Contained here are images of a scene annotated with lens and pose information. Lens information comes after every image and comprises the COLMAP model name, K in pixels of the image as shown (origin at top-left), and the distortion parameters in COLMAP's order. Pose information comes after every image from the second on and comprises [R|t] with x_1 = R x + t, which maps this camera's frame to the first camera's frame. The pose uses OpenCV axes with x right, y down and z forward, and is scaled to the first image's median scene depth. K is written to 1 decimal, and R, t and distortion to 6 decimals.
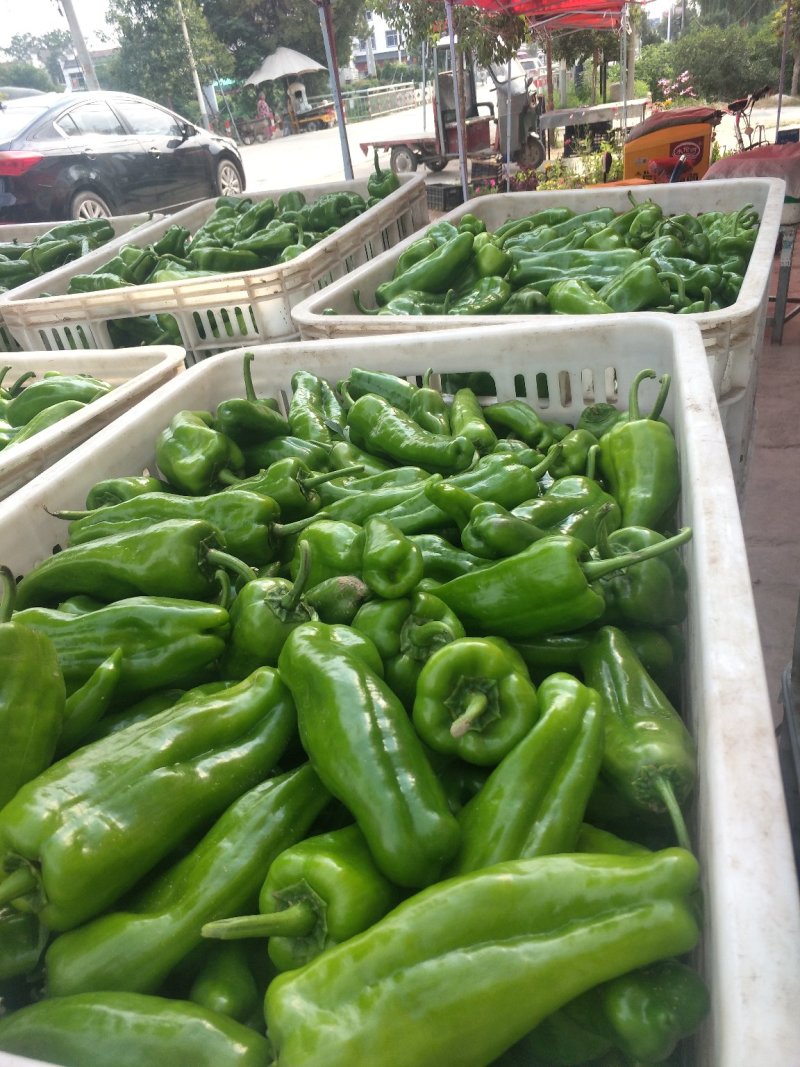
lens RADIAL K [[803.9, 0, 400.0], [0, 803.9, 533.5], [0, 0, 1]] dist [-0.004657, 0.001142]
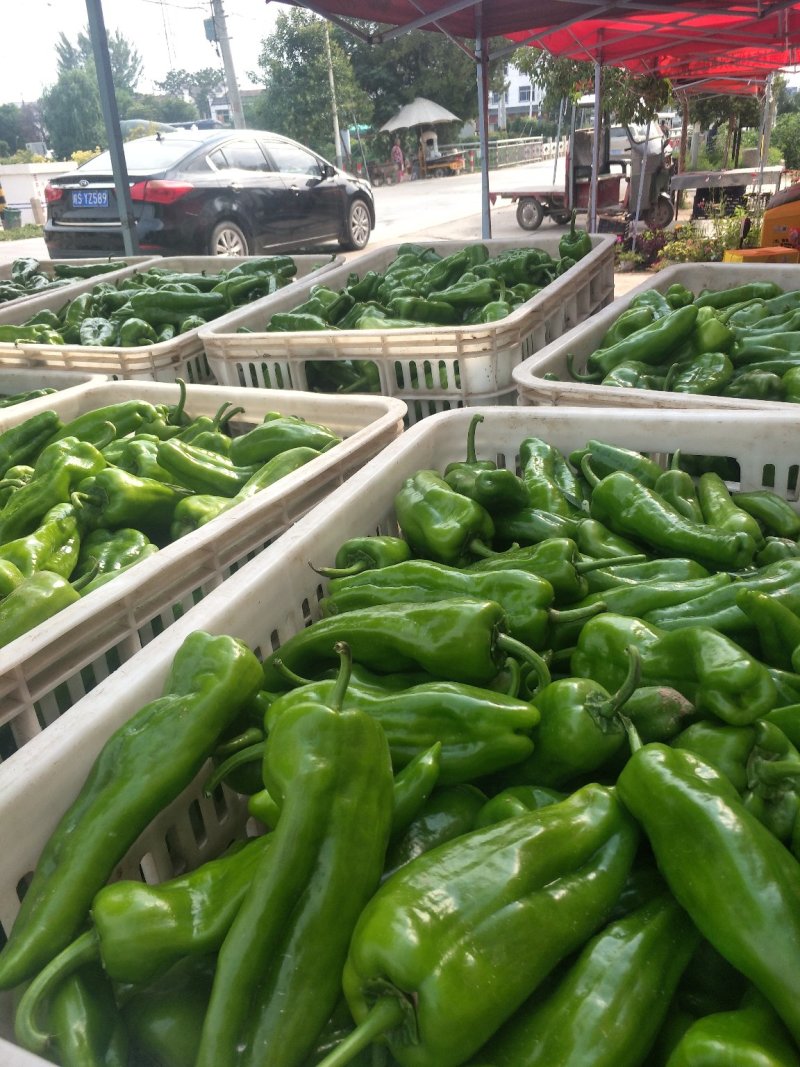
lens RADIAL K [[797.4, 0, 400.0], [0, 797.4, 533.5], [0, 0, 1]] dist [-0.008684, 0.004212]
pose [[0.988479, 0.106155, -0.107887, -0.110157], [-0.110937, 0.993049, -0.039320, -0.020253], [0.102963, 0.050836, 0.993385, 0.018120]]
